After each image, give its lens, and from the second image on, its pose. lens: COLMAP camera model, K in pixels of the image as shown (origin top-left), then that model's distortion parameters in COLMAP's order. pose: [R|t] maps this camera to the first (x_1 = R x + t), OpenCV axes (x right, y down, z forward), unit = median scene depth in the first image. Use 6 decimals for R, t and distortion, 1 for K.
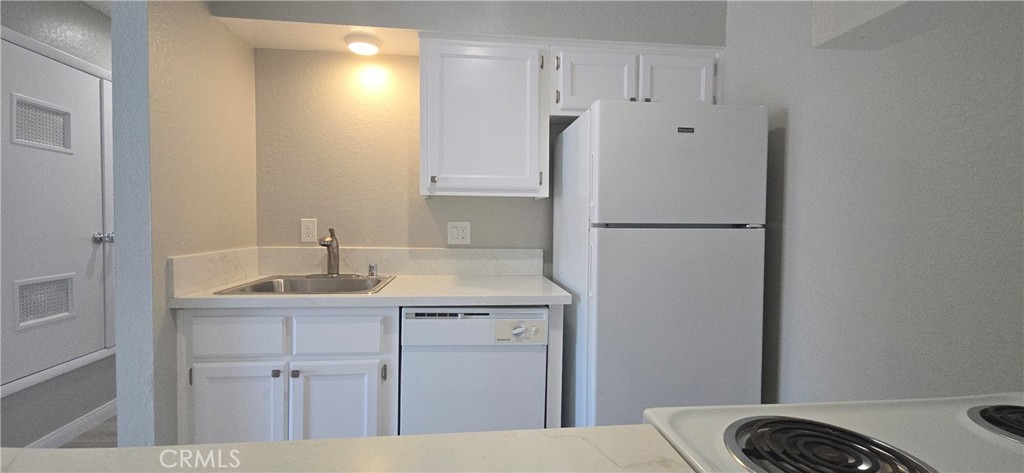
lens RADIAL K [[414.9, 0, 510.3], [0, 414.9, 232.5], [0, 0, 1]] dist [-0.013073, -0.000324]
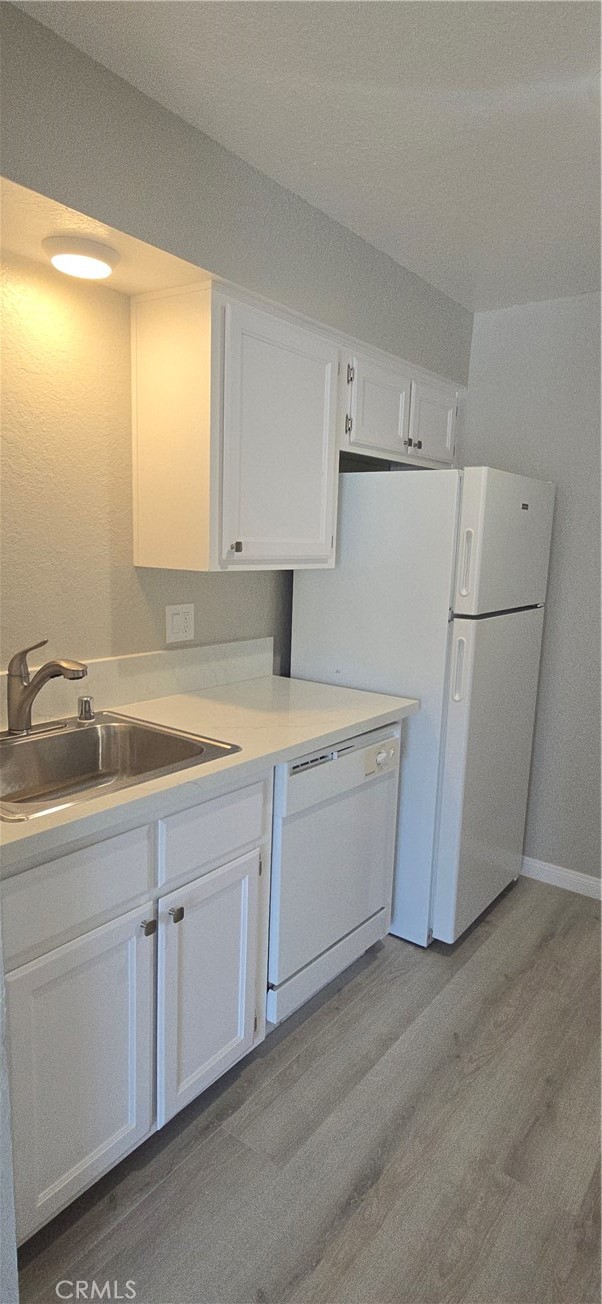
lens RADIAL K [[701.6, 0, 299.7], [0, 701.6, 653.2], [0, 0, 1]] dist [-0.004660, -0.000316]
pose [[0.693425, -0.103895, 0.712999, -0.751840], [-0.005577, 0.988746, 0.149500, -0.110881], [-0.720507, -0.107643, 0.685042, 0.186845]]
